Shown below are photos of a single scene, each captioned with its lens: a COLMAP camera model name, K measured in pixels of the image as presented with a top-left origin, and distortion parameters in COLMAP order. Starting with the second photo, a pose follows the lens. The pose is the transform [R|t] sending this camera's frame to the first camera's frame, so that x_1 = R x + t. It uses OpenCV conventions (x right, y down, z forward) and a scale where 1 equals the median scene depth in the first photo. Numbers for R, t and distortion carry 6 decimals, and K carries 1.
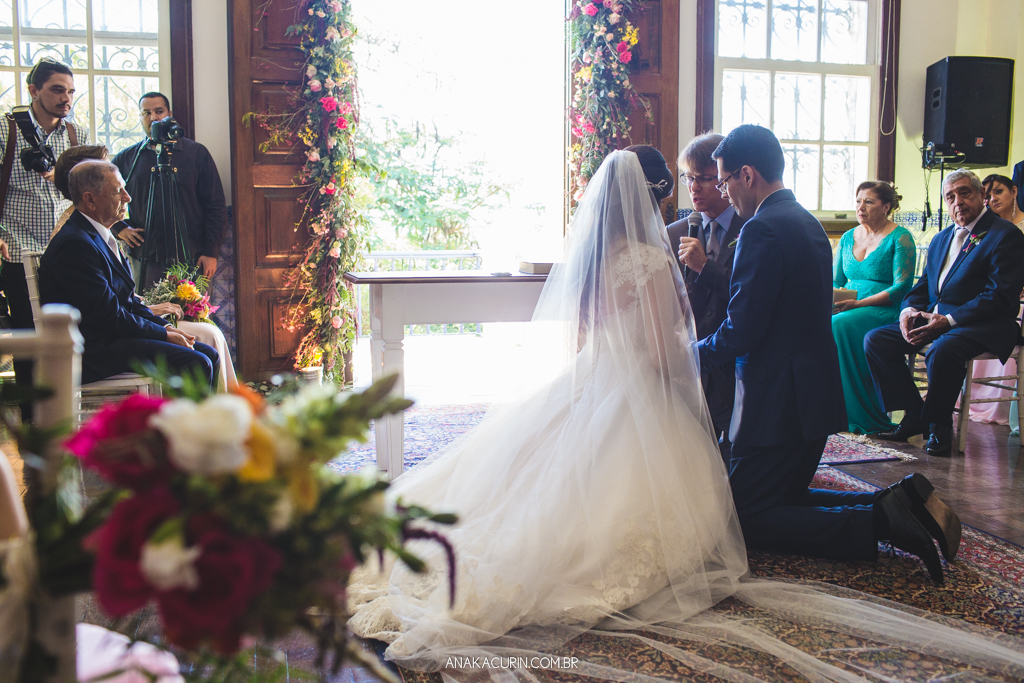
lens RADIAL K [[1018.3, 0, 501.6], [0, 1018.3, 330.6], [0, 0, 1]] dist [-0.040146, 0.000000]
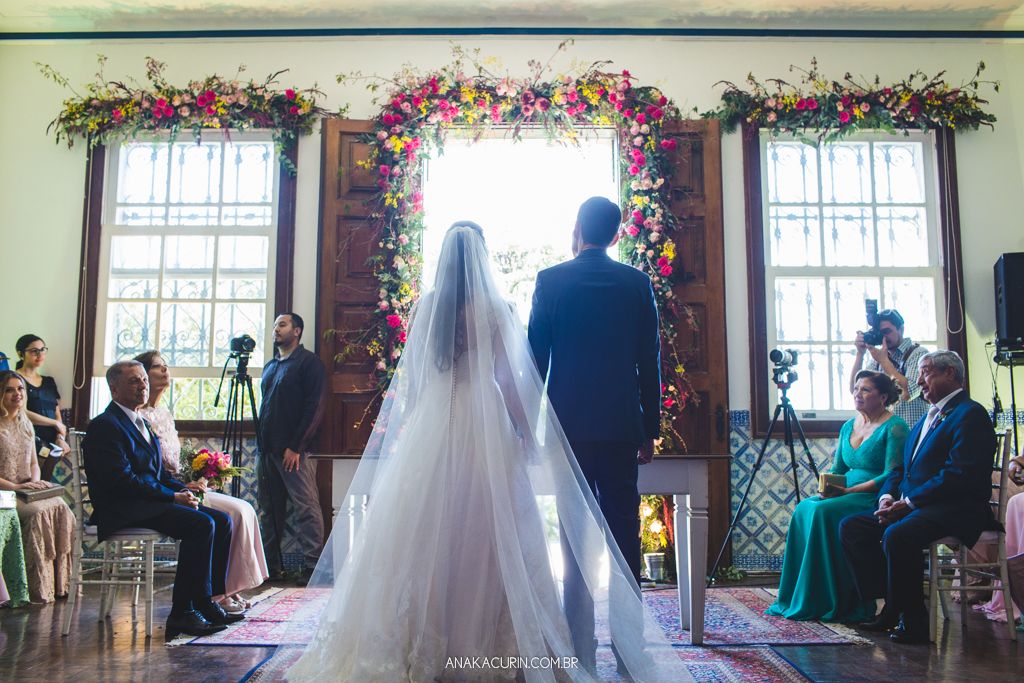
lens RADIAL K [[1018.3, 0, 513.8], [0, 1018.3, 330.5], [0, 0, 1]] dist [-0.040146, 0.000000]
pose [[0.969709, -0.031972, -0.242162, 0.238842], [-0.022862, 0.975165, -0.220295, 0.040136], [0.243191, 0.219158, 0.944896, -0.062011]]
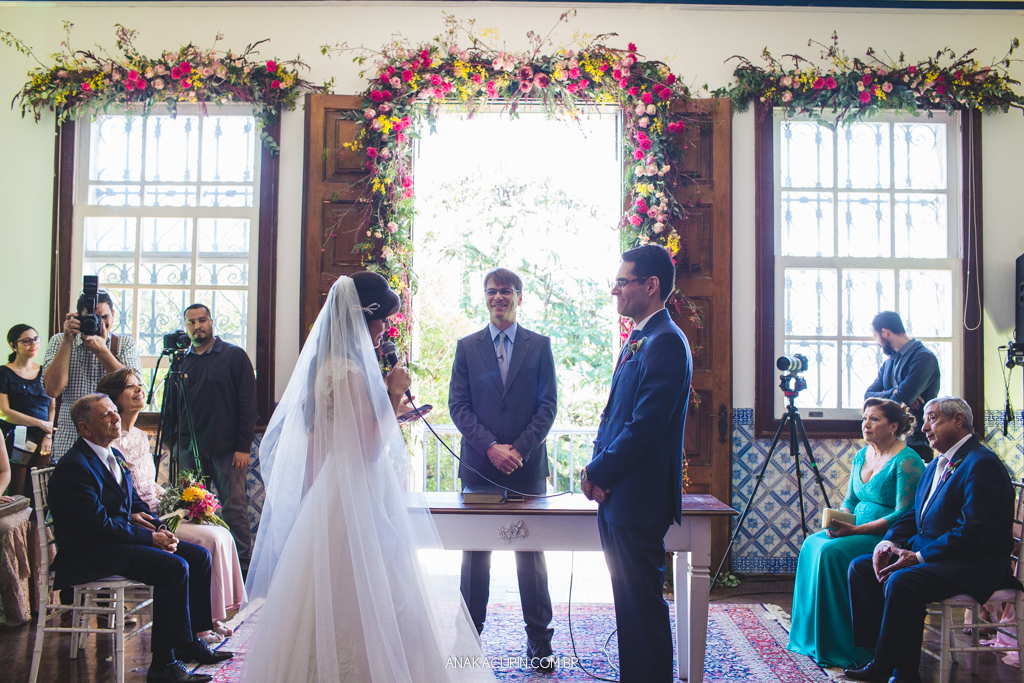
lens RADIAL K [[1018.3, 0, 509.1], [0, 1018.3, 341.0], [0, 0, 1]] dist [-0.040146, 0.000000]
pose [[0.969856, 0.000657, -0.243676, 0.227175], [-0.032201, 0.991572, -0.125488, -0.059655], [0.241540, 0.129552, 0.961704, -0.024671]]
